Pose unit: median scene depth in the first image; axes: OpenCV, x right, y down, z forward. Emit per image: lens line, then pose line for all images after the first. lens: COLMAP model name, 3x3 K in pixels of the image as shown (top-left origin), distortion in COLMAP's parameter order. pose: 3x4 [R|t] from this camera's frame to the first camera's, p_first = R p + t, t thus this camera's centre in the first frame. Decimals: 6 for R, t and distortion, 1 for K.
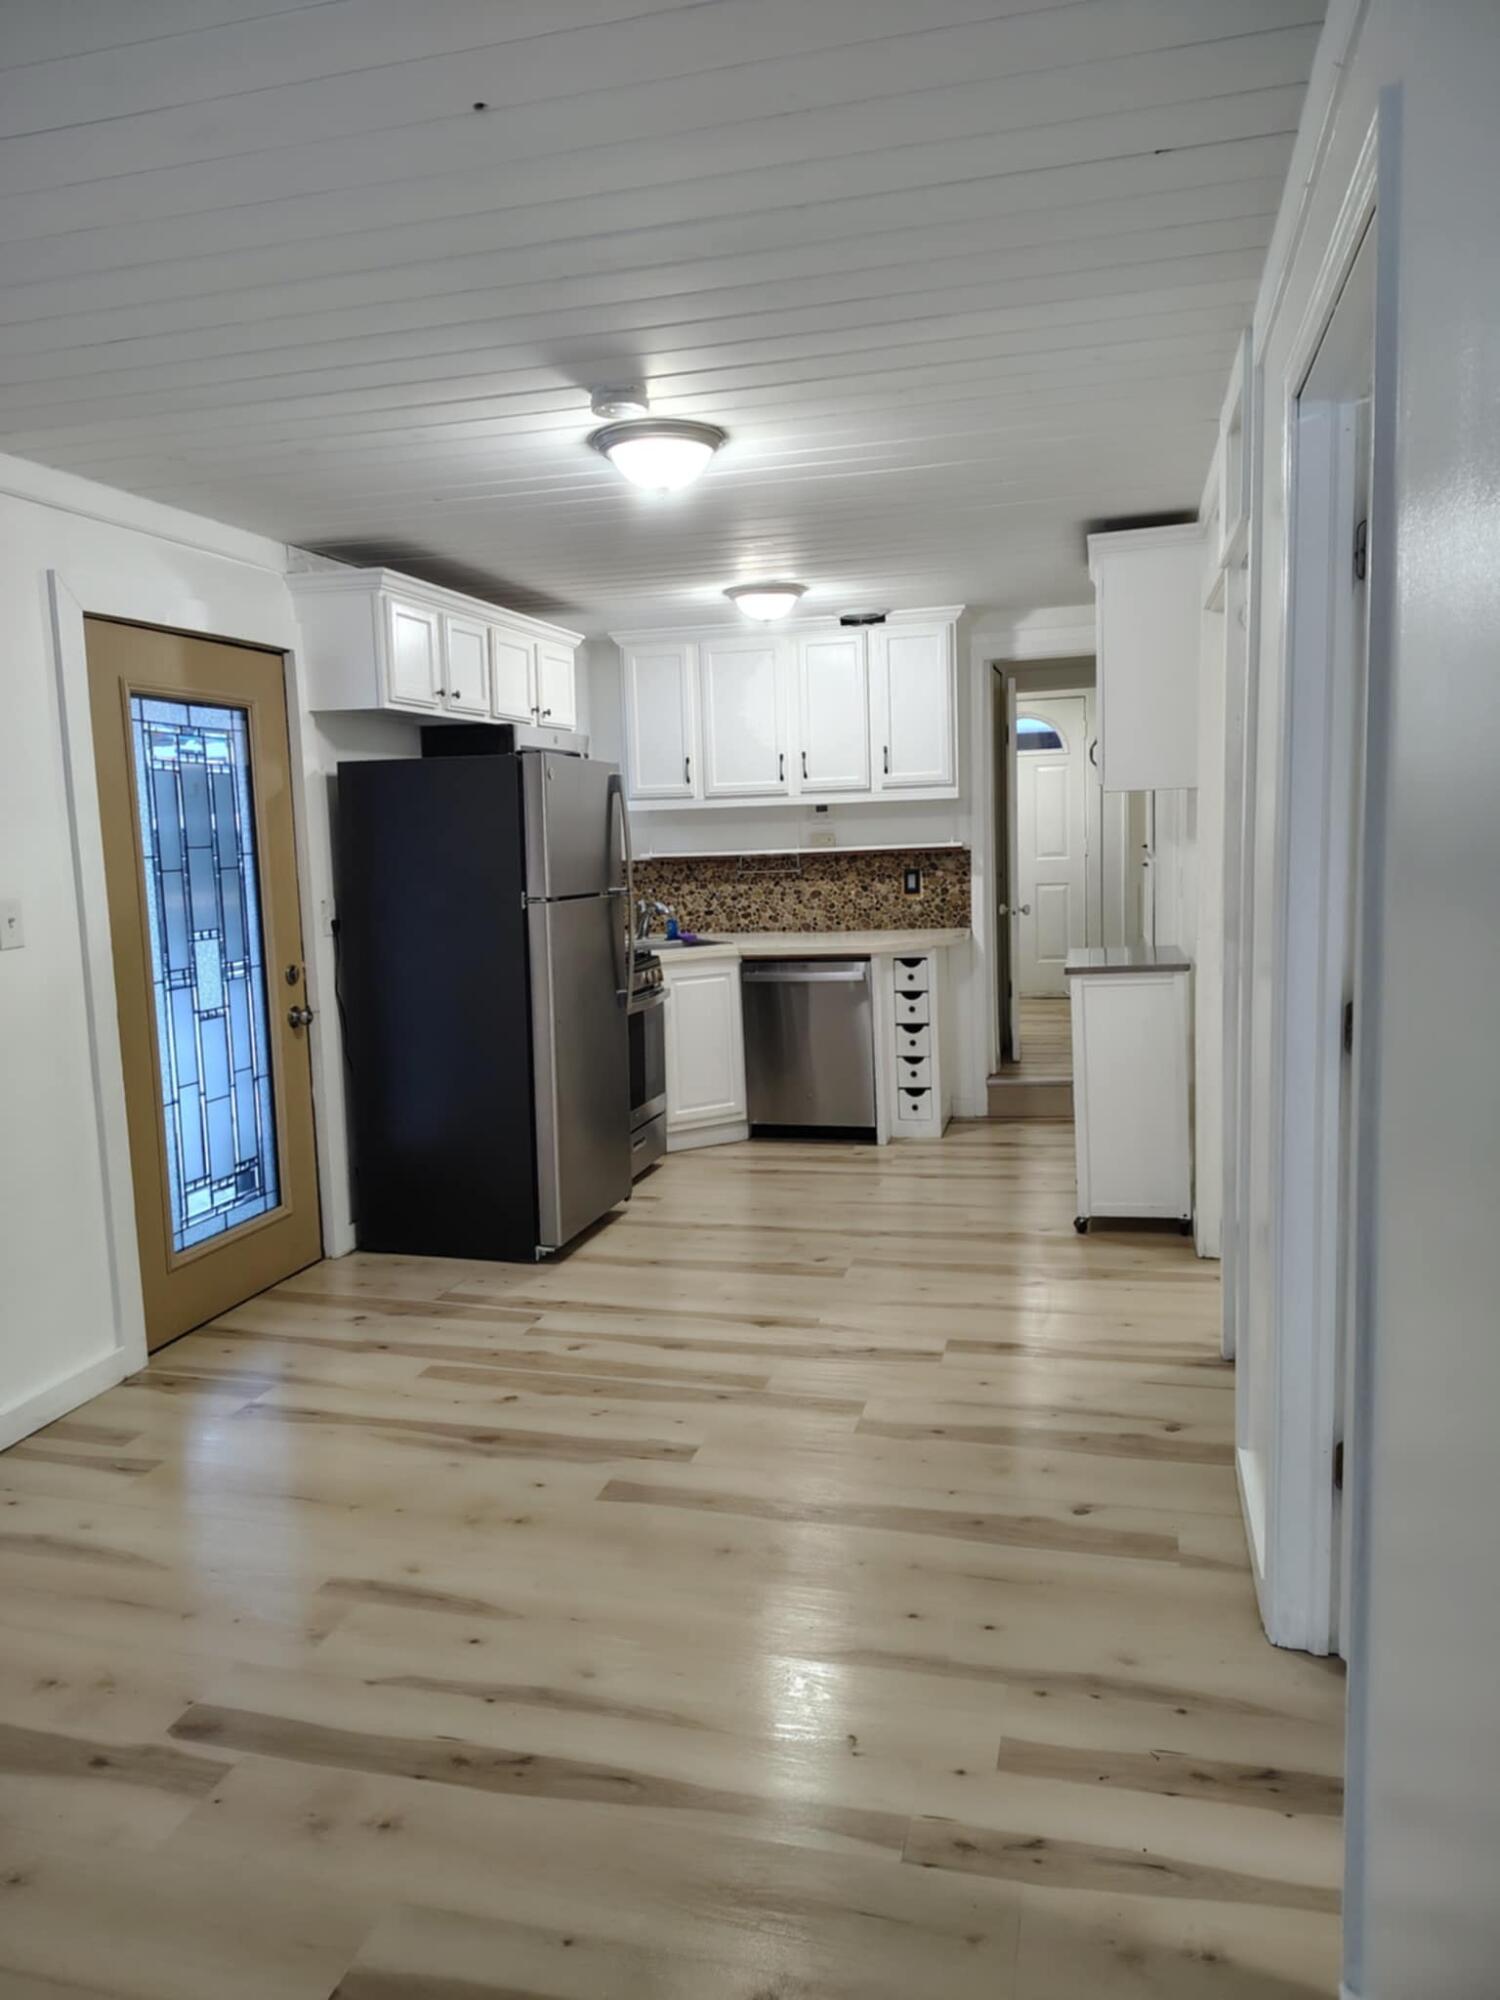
lens RADIAL K [[1359.5, 0, 747.6], [0, 1359.5, 962.5], [0, 0, 1]] dist [0.049091, -0.043603]
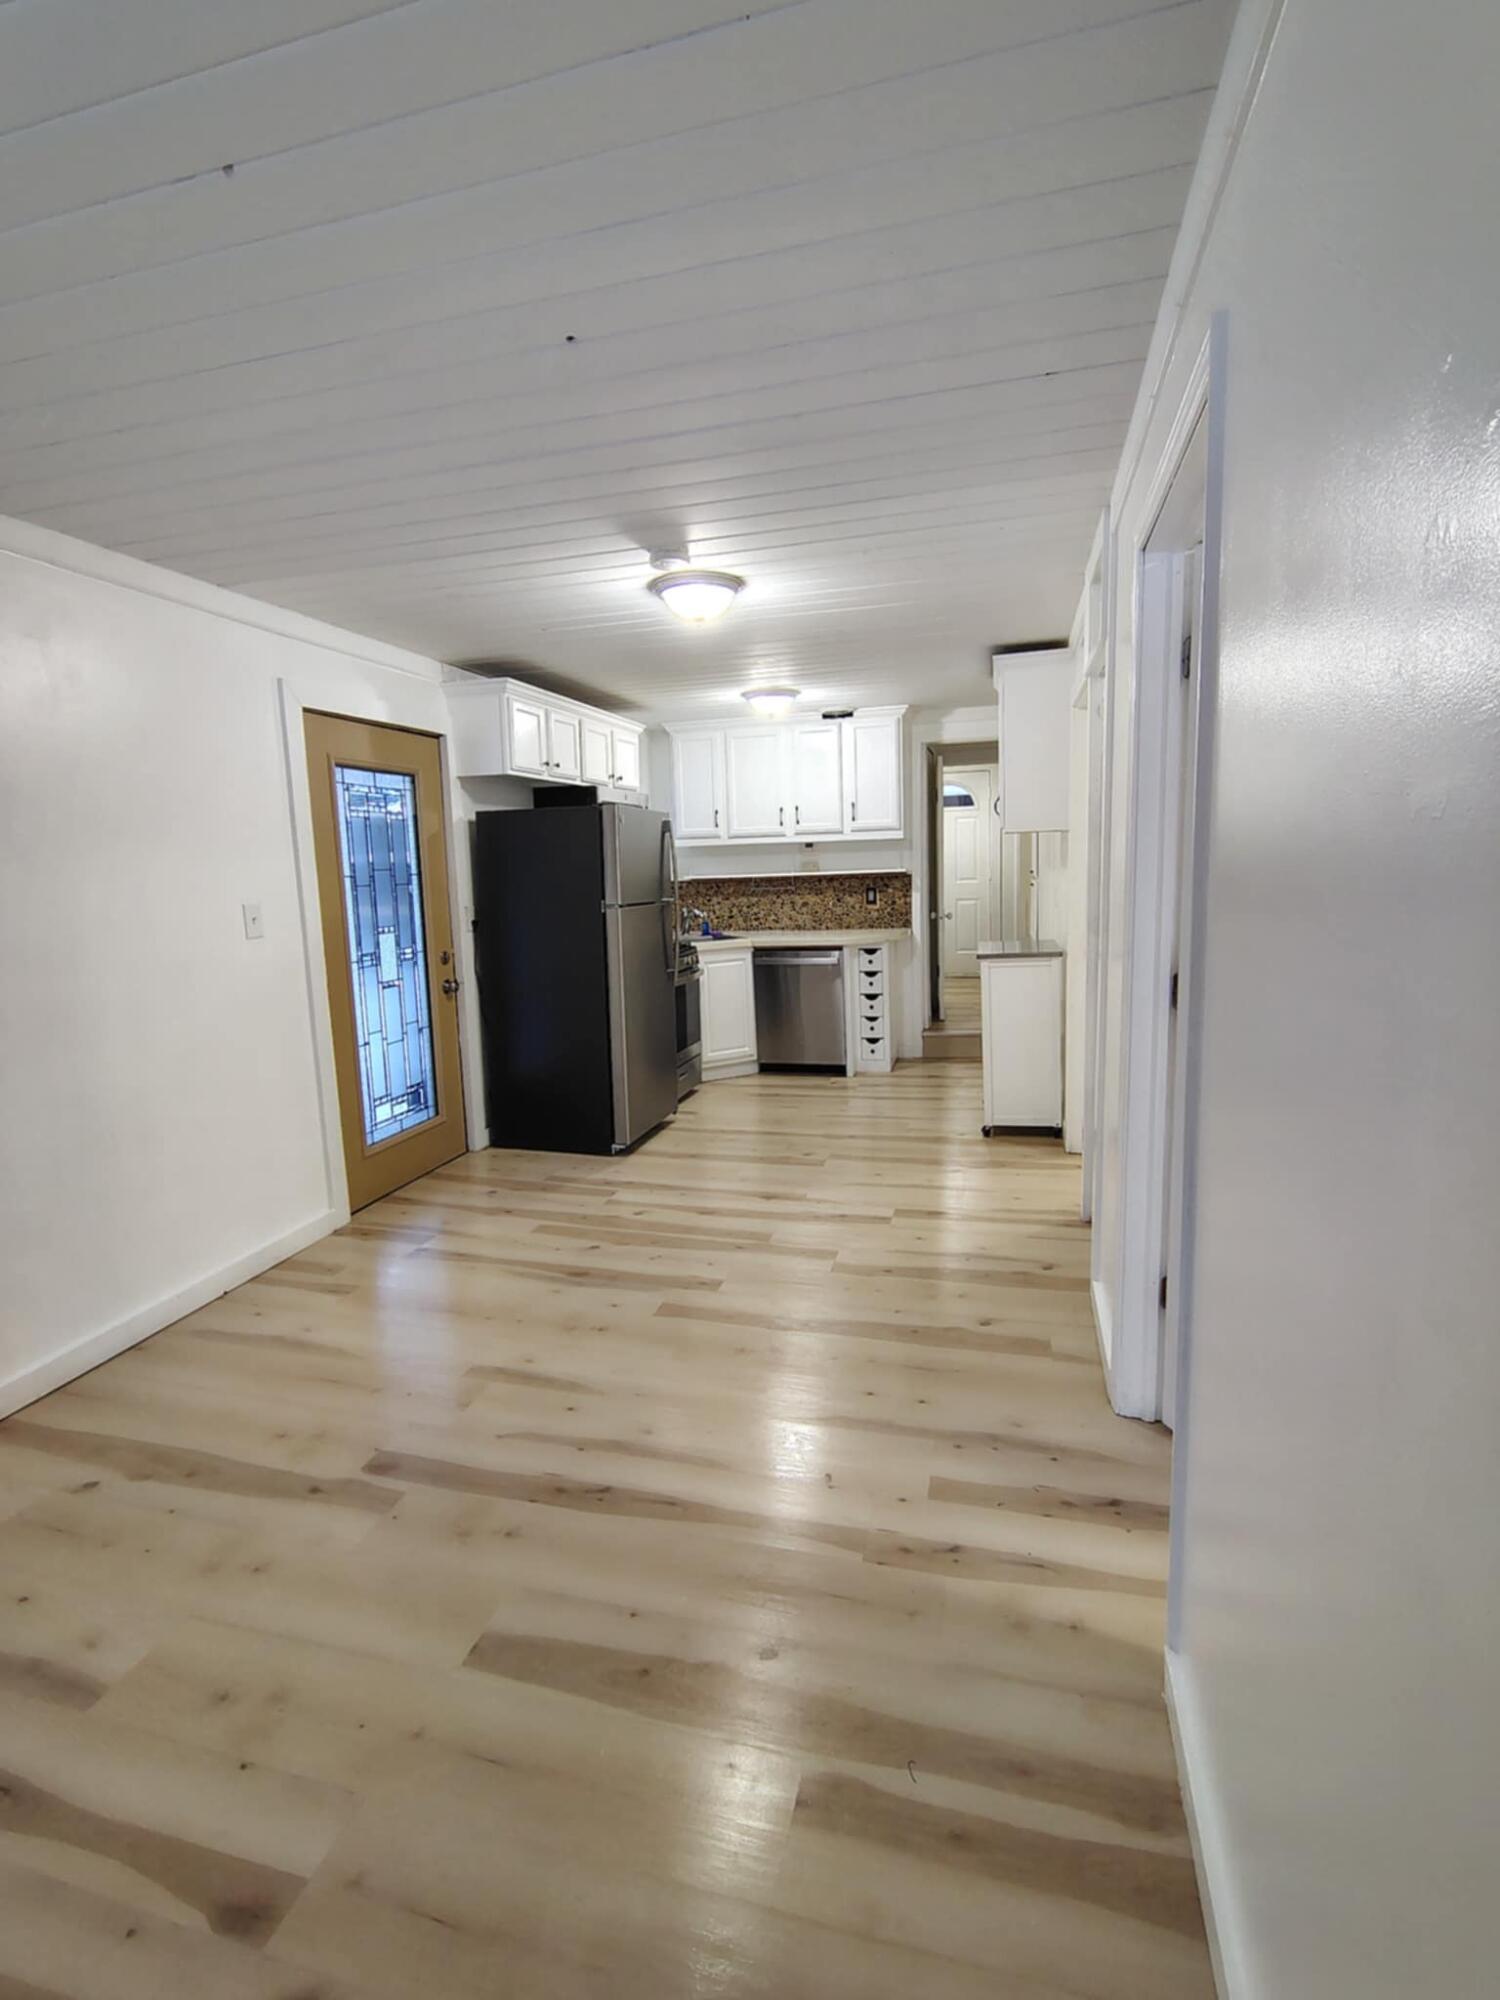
lens RADIAL K [[928.1, 0, 749.1], [0, 928.1, 972.2], [0, 0, 1]] dist [-0.001656, 0.000186]
pose [[0.999956, 0.001859, -0.009194, -0.000126], [-0.001684, 0.999818, 0.019012, 0.005155], [0.009227, -0.018995, 0.999777, 0.013067]]
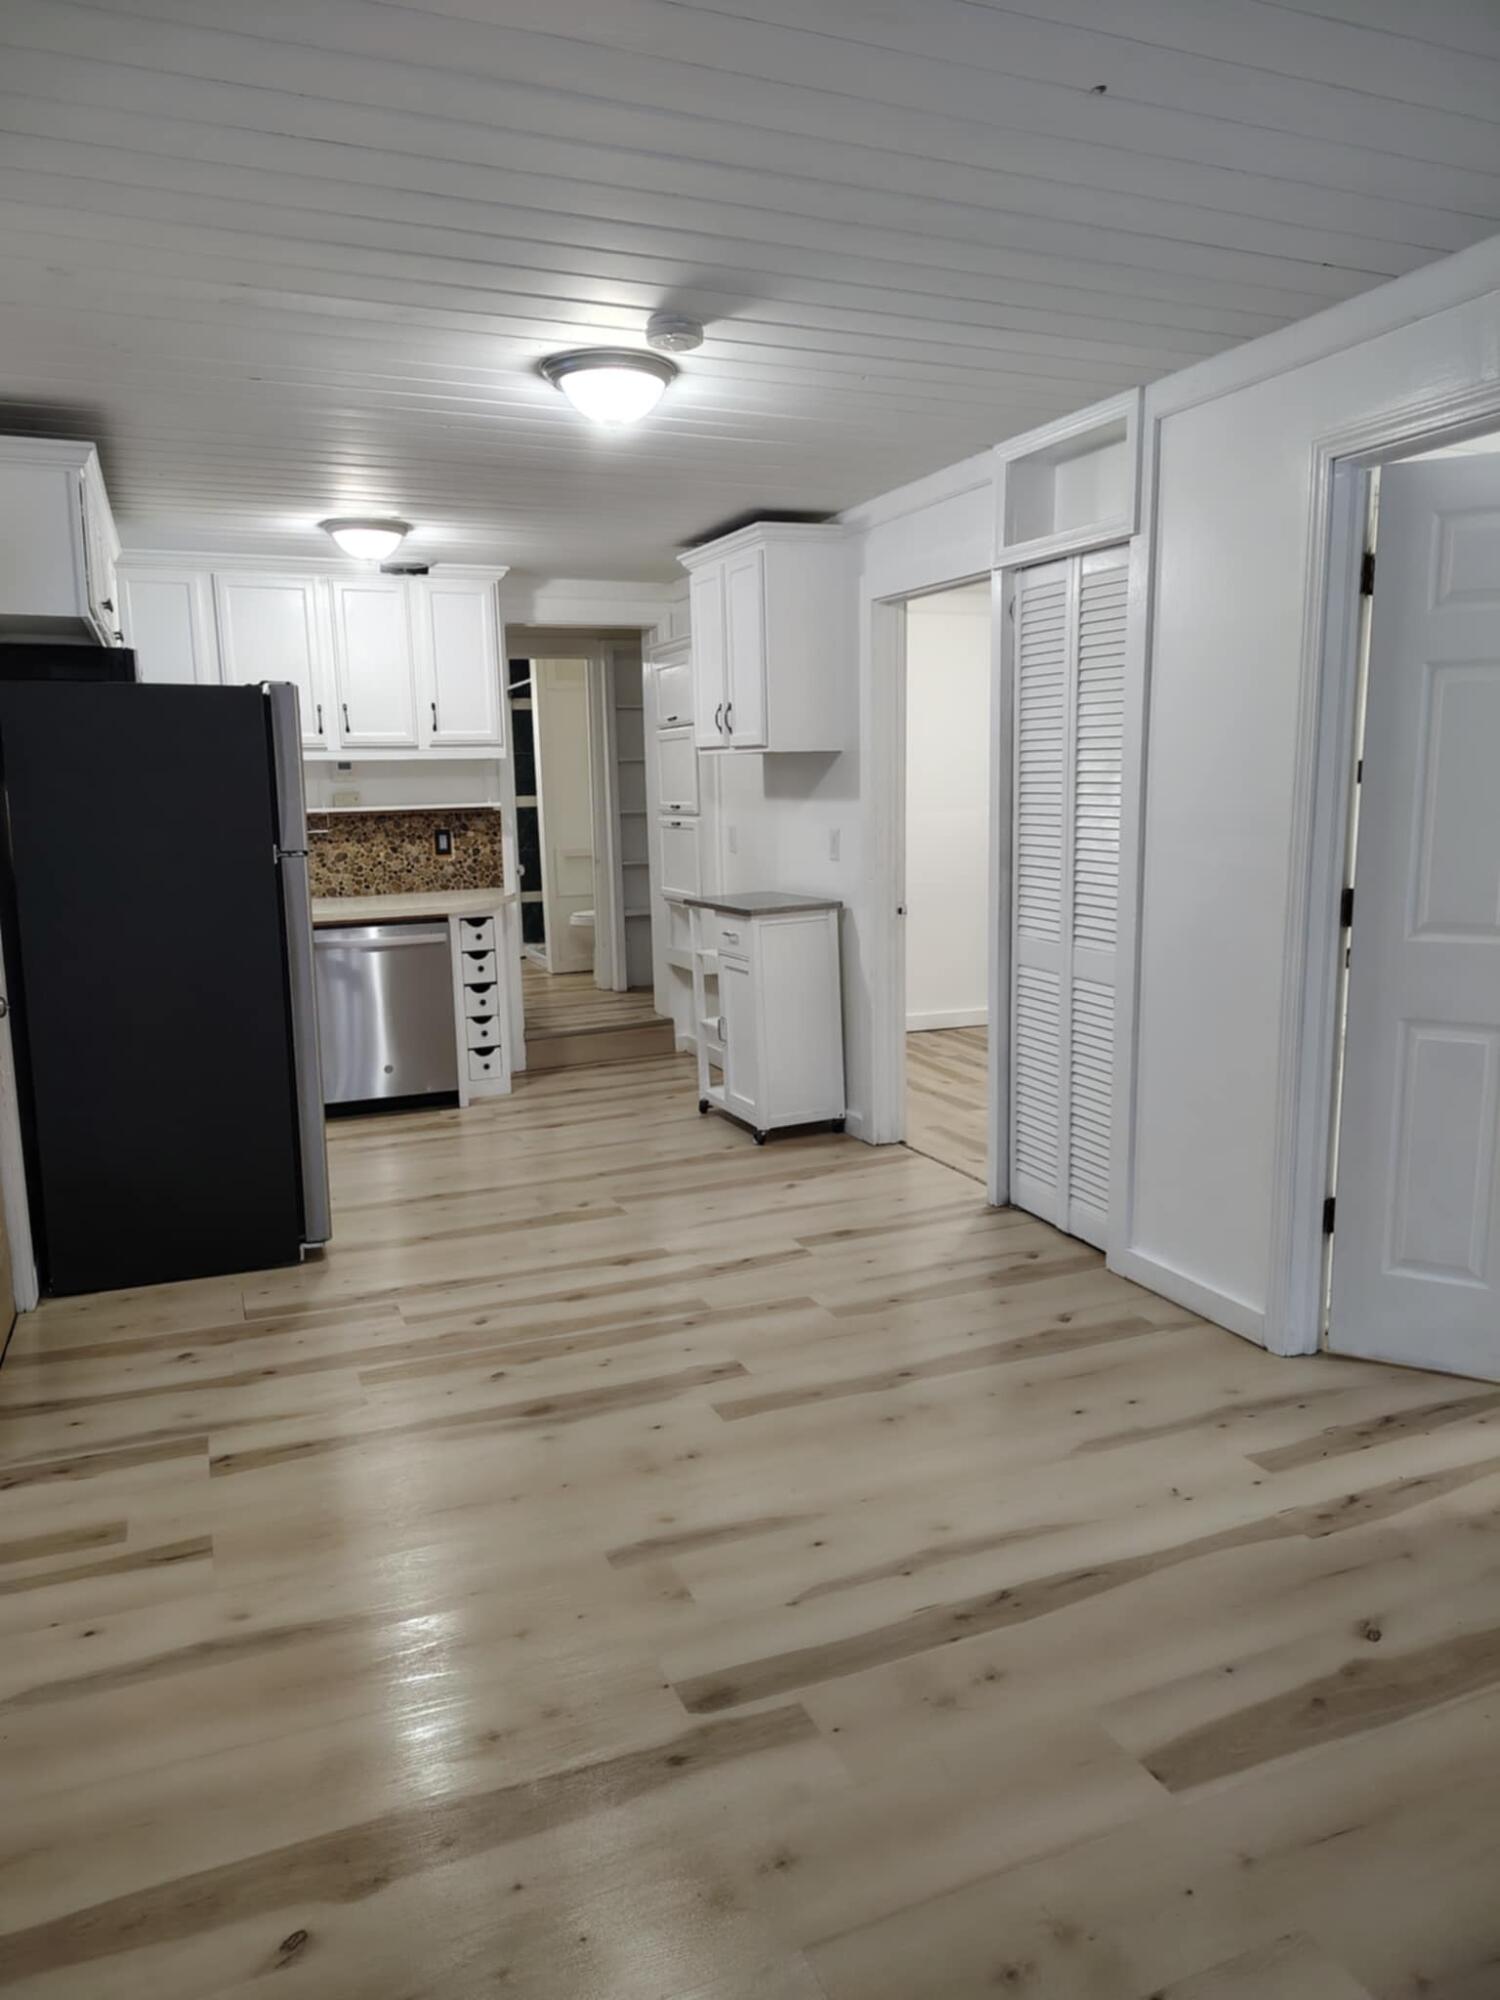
lens RADIAL K [[1359.5, 0, 746.1], [0, 1359.5, 974.7], [0, 0, 1]] dist [0.049091, -0.043603]
pose [[0.793959, -0.067259, 0.604240, -0.499168], [0.054013, 0.997735, 0.040087, 0.013708], [-0.605567, 0.000810, 0.795794, 0.127878]]
